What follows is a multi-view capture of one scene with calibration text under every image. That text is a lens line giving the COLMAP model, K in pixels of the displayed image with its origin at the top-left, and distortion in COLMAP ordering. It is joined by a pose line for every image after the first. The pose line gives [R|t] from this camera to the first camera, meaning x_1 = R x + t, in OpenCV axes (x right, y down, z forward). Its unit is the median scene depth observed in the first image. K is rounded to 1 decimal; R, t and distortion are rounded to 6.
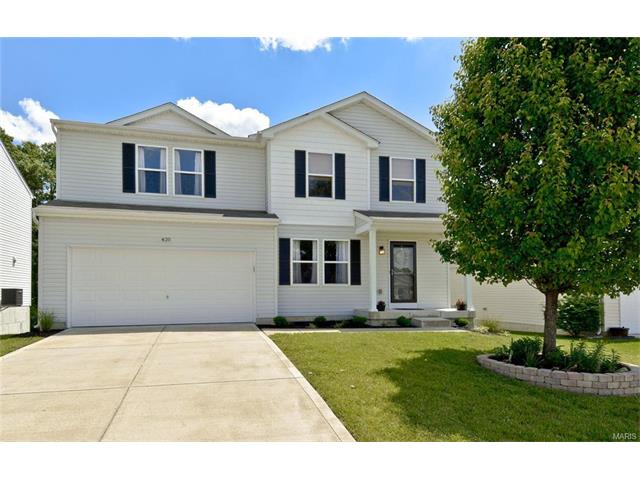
lens RADIAL K [[330.9, 0, 320.4], [0, 330.9, 240.3], [0, 0, 1]] dist [0.020871, -0.002022]
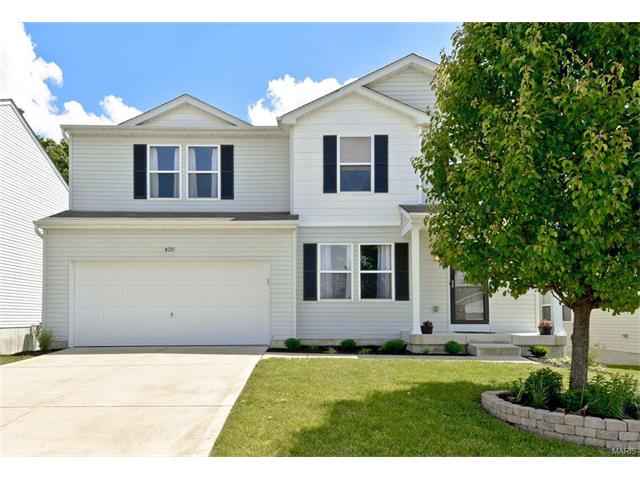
lens RADIAL K [[414.2, 0, 319.7], [0, 414.2, 239.6], [0, 0, 1]] dist [0.033558, 0.000353]
pose [[0.978530, -0.034121, -0.203261, 0.128305], [0.030831, 0.999338, -0.019329, 0.004164], [0.203786, 0.012647, 0.978934, -0.003730]]
